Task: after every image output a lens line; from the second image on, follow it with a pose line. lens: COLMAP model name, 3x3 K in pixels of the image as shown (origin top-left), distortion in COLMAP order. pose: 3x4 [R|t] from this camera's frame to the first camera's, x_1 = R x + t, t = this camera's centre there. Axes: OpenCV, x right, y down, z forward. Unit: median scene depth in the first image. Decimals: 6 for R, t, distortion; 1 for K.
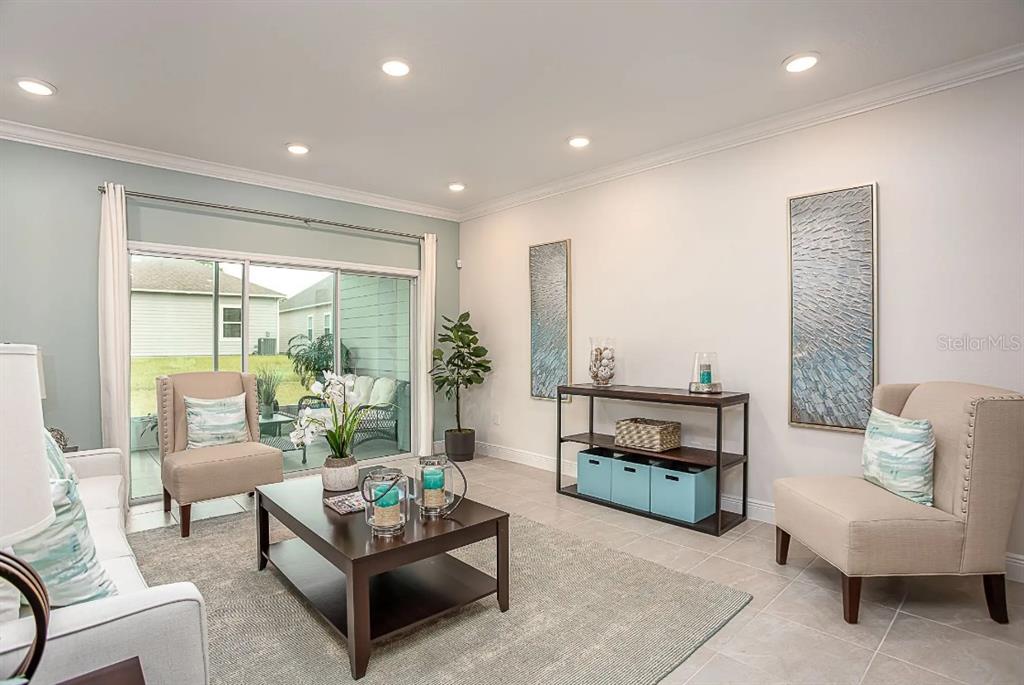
lens RADIAL K [[453.6, 0, 512.0], [0, 453.6, 342.5], [0, 0, 1]] dist [-0.008606, 0.000087]
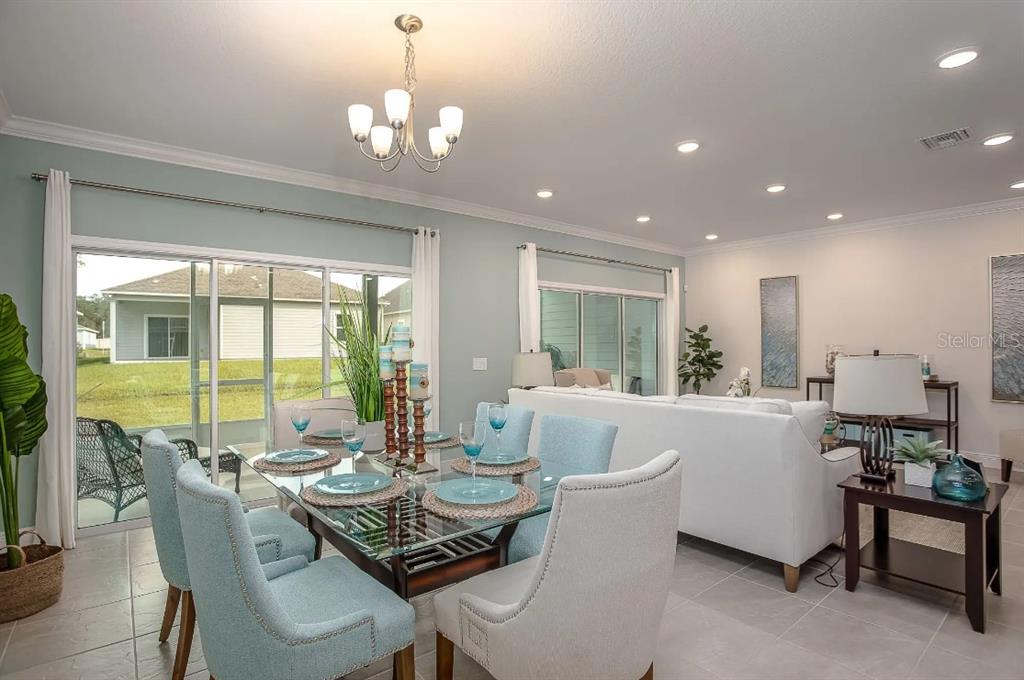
lens RADIAL K [[454.2, 0, 512.0], [0, 454.2, 340.0], [0, 0, 1]] dist [-0.002025, 0.000548]
pose [[0.999818, -0.002016, 0.018972, -0.716449], [0.002129, 0.999980, -0.005948, -0.016256], [-0.018960, 0.005988, 0.999802, -0.360997]]
